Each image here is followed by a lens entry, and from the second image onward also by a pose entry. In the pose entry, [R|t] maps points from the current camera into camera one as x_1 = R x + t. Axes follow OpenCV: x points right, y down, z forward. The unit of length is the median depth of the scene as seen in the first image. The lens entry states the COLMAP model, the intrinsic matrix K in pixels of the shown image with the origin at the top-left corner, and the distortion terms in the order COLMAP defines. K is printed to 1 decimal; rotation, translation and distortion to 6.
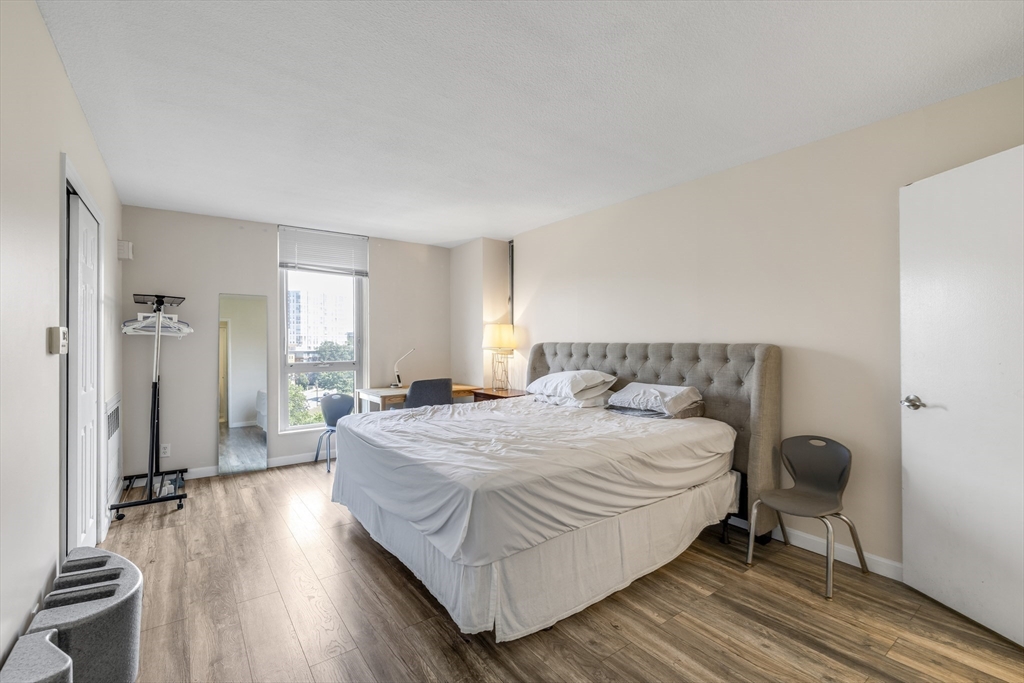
lens RADIAL K [[448.2, 0, 512.9], [0, 448.2, 338.2], [0, 0, 1]] dist [-0.000025, -0.000021]
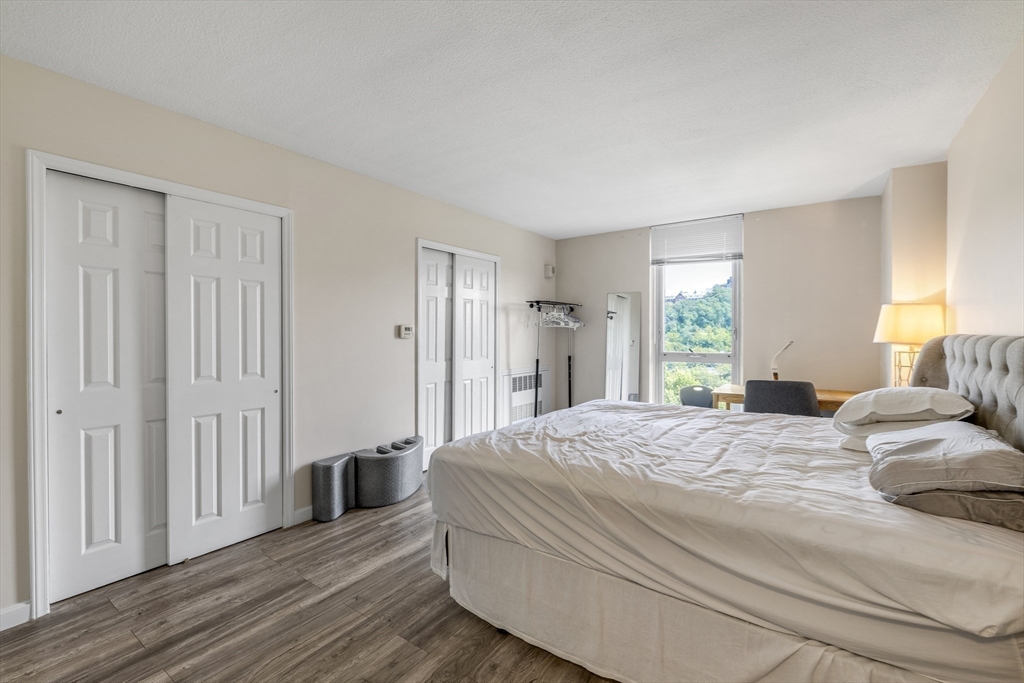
lens RADIAL K [[447.7, 0, 499.4], [0, 447.7, 337.9], [0, 0, 1]] dist [-0.002185, 0.000215]
pose [[0.299776, 0.016615, -0.953865, 0.424916], [0.004338, 0.999814, 0.018779, 0.000317], [0.954000, -0.009767, 0.299648, 0.308538]]
